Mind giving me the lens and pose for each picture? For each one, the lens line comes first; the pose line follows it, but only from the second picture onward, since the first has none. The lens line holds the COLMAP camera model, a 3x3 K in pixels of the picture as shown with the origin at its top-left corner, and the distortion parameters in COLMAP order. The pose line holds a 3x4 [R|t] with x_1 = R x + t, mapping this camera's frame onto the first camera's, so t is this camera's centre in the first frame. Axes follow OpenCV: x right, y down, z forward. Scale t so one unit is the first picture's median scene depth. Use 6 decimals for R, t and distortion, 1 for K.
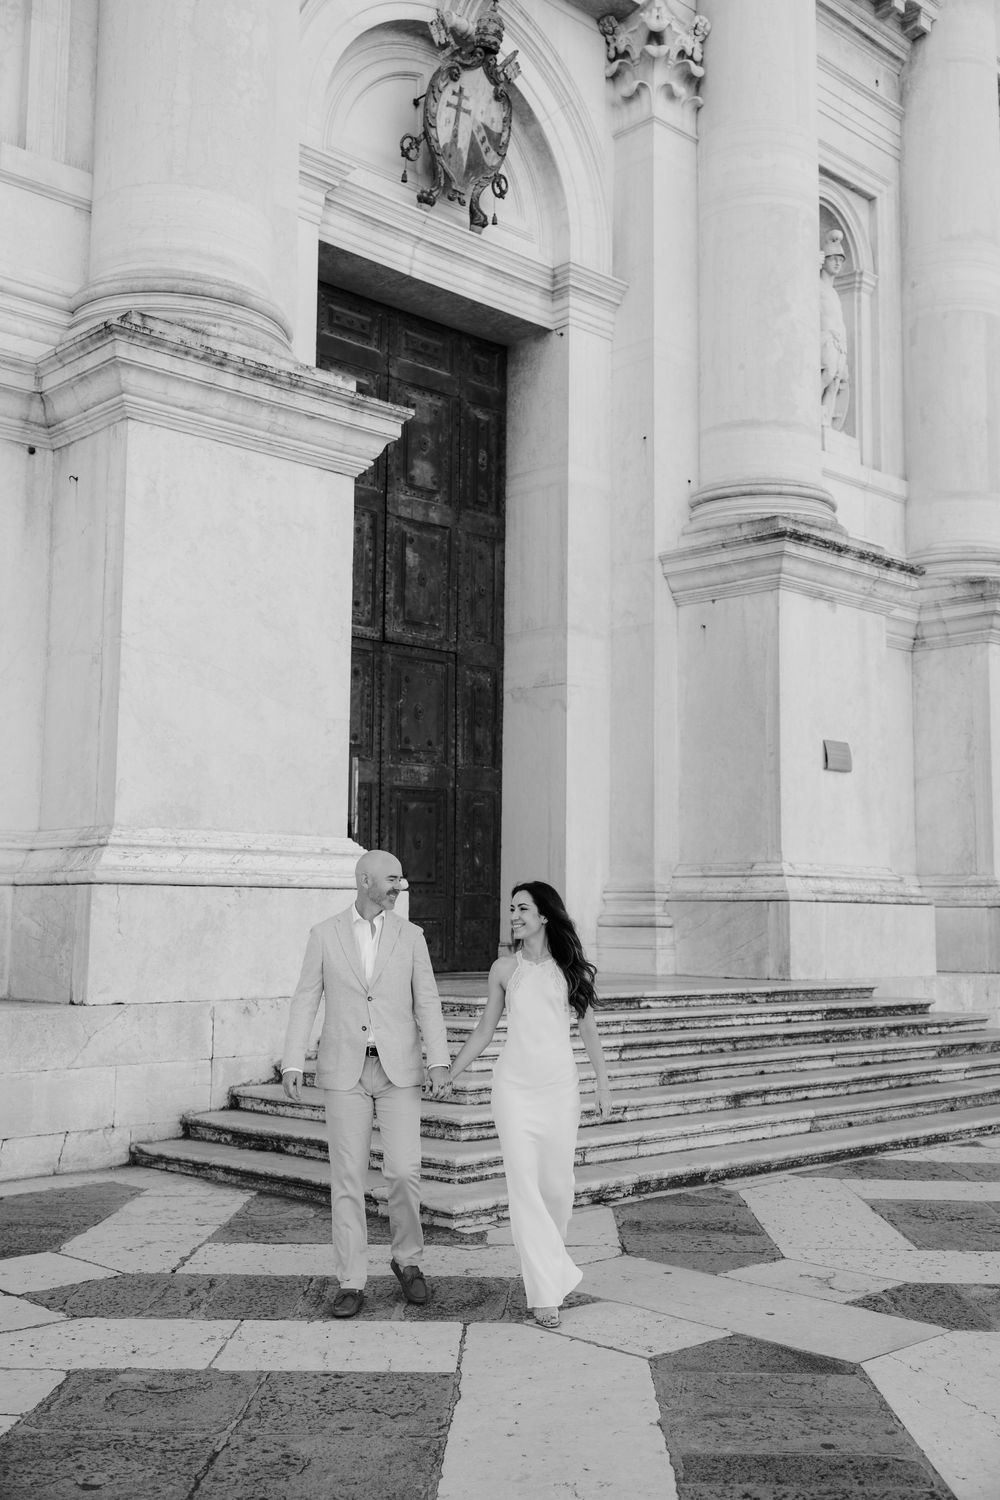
lens RADIAL K [[1562.2, 0, 500.9], [0, 1562.2, 710.8], [0, 0, 1]] dist [0.031921, 0.000000]
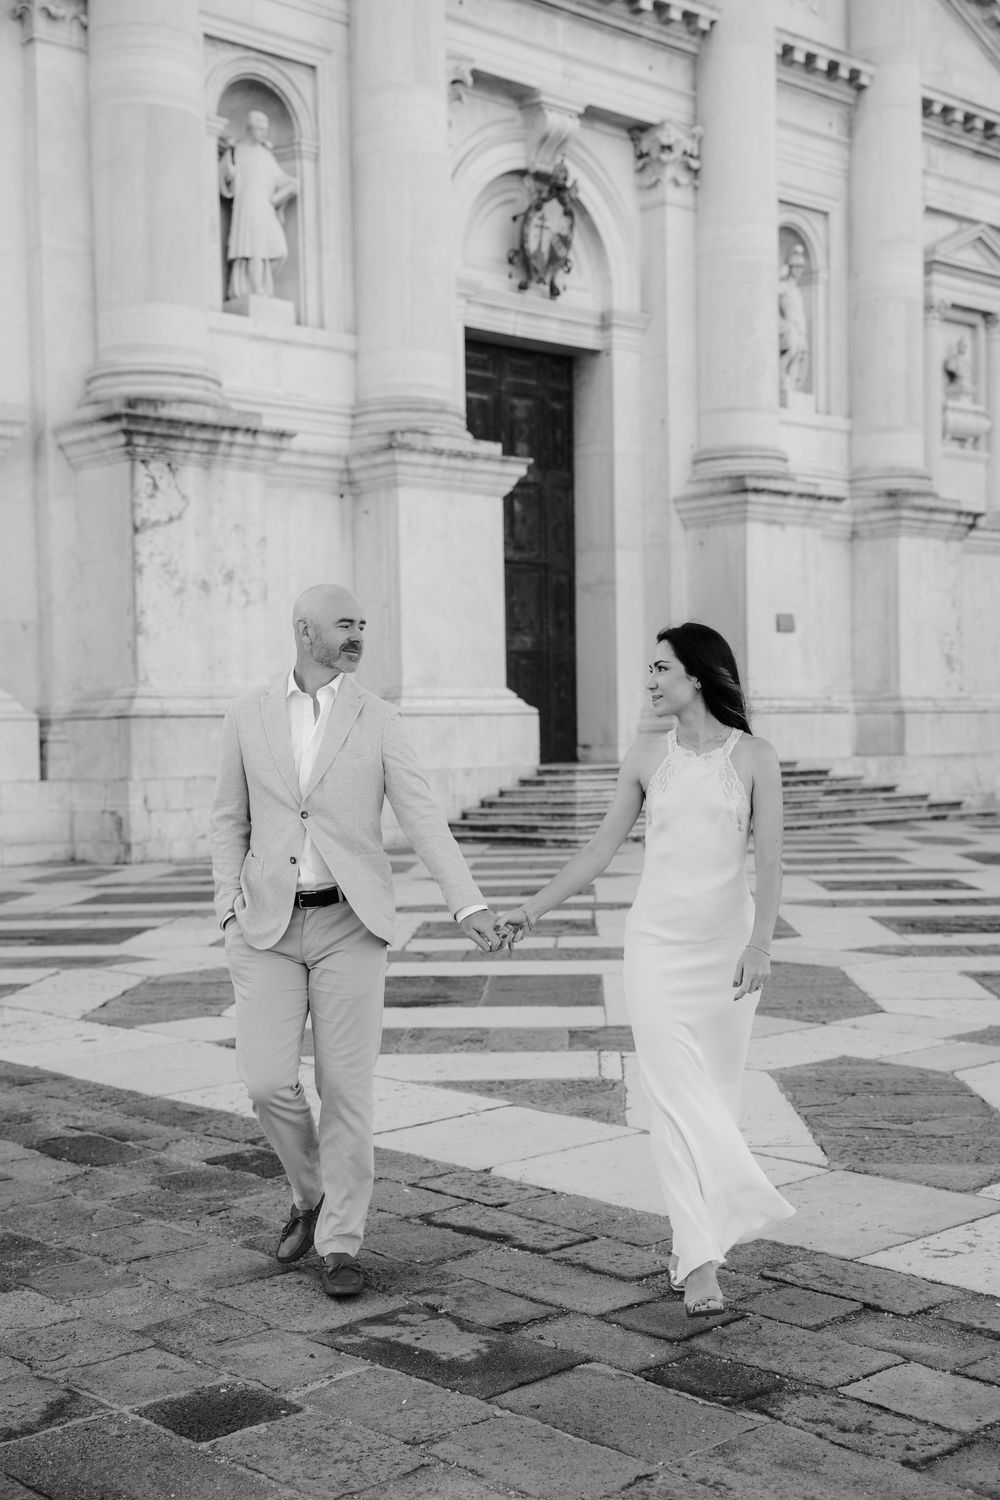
lens RADIAL K [[1883.3, 0, 498.9], [0, 1883.3, 757.6], [0, 0, 1]] dist [0.087607, 0.000000]
pose [[0.999459, -0.026675, -0.019246, -0.045644], [0.029140, 0.989463, 0.141820, -0.117759], [0.015260, -0.142304, 0.989705, -0.944064]]
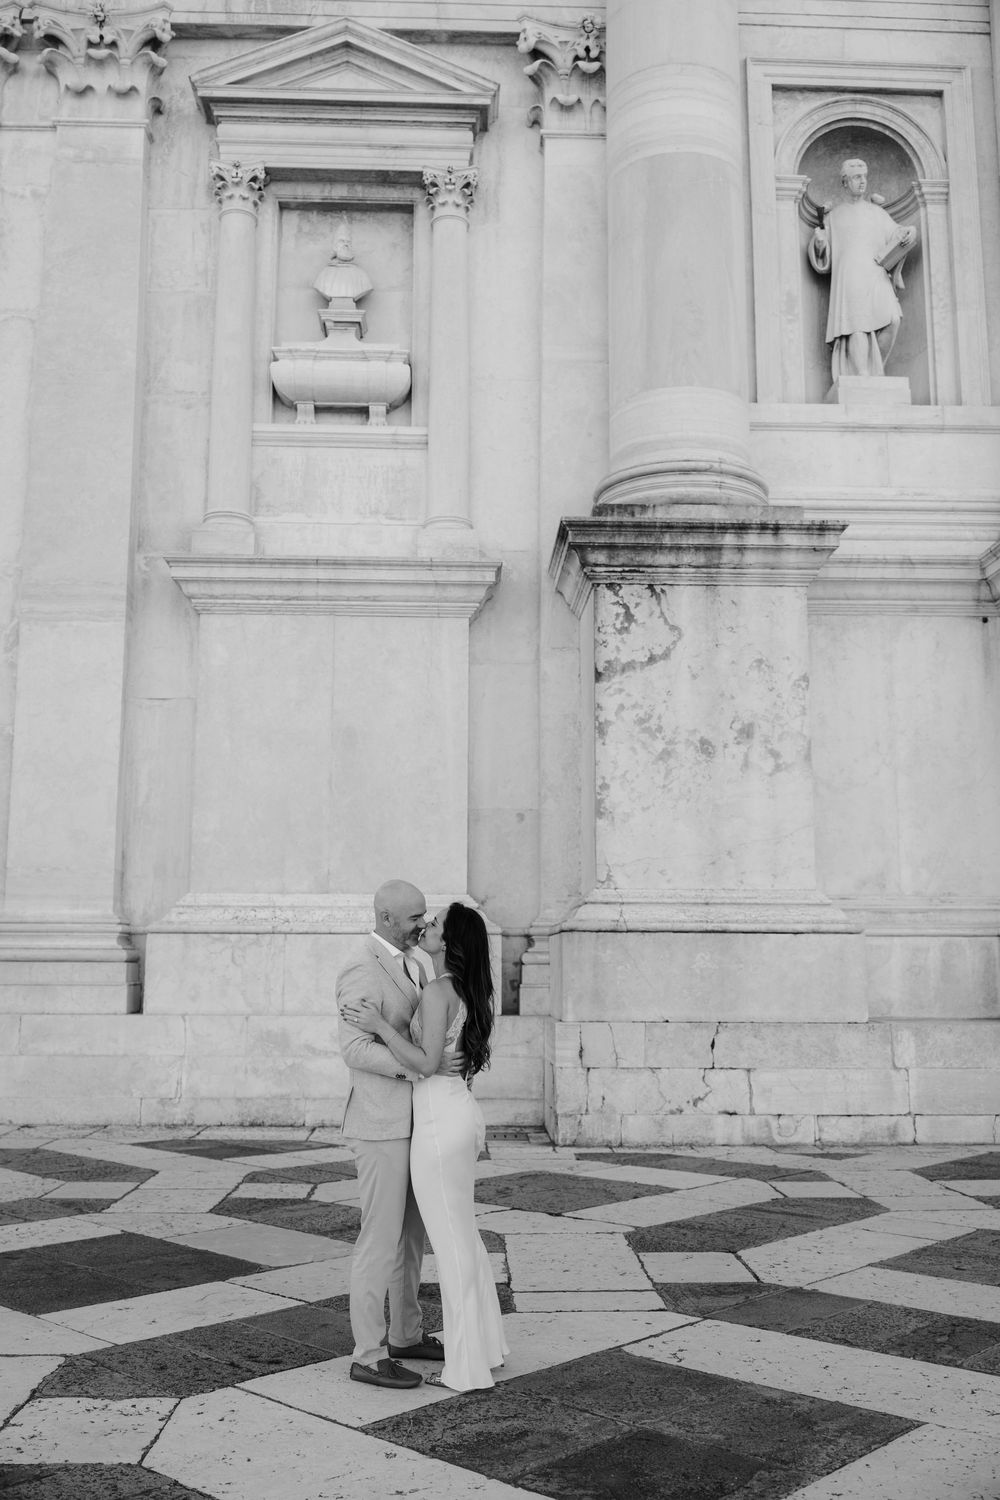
lens RADIAL K [[1371.2, 0, 507.9], [0, 1371.2, 748.5], [0, 0, 1]] dist [-0.014694, 0.000000]
pose [[0.749273, -0.106390, -0.653659, 0.112783], [0.092650, 0.994145, -0.055605, -0.016980], [0.655748, -0.018898, 0.754743, -0.133252]]
